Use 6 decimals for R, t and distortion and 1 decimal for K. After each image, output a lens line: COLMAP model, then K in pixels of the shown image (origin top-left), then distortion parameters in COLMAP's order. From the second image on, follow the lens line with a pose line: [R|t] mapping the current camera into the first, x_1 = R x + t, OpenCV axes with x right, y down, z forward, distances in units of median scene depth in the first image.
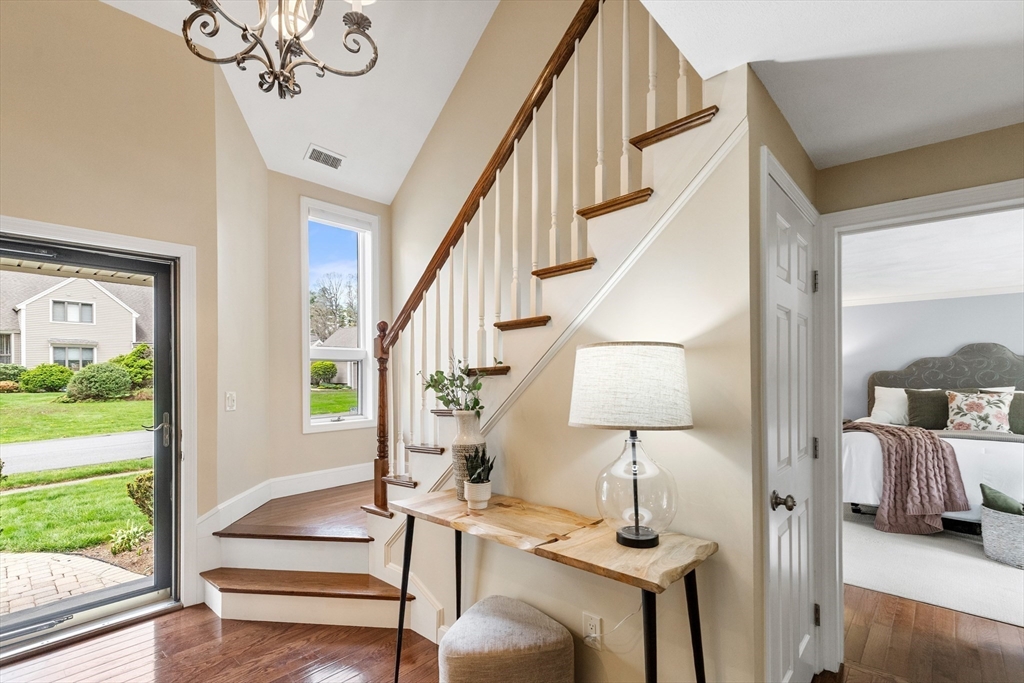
lens RADIAL K [[471.1, 0, 512.3], [0, 471.1, 369.7], [0, 0, 1]] dist [0.001261, -0.000532]
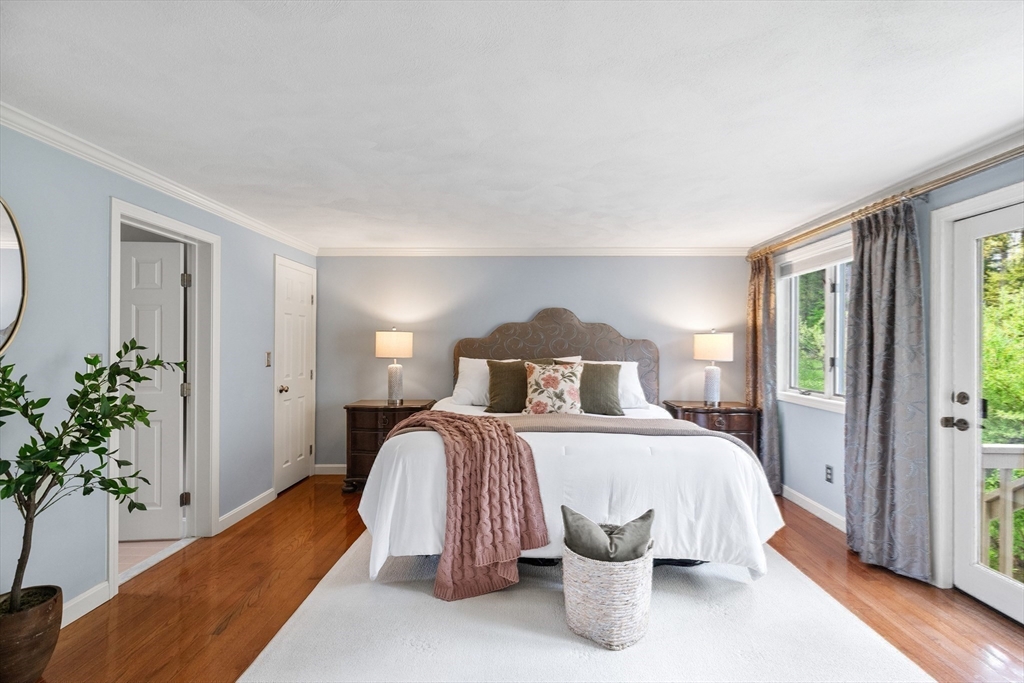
lens RADIAL K [[467.1, 0, 511.7], [0, 467.1, 335.5], [0, 0, 1]] dist [0.007915, -0.000728]
pose [[0.756552, 0.019970, 0.653629, 0.455472], [-0.011510, 0.999785, -0.017224, 0.016189], [-0.653833, 0.005508, 0.756619, 0.492241]]
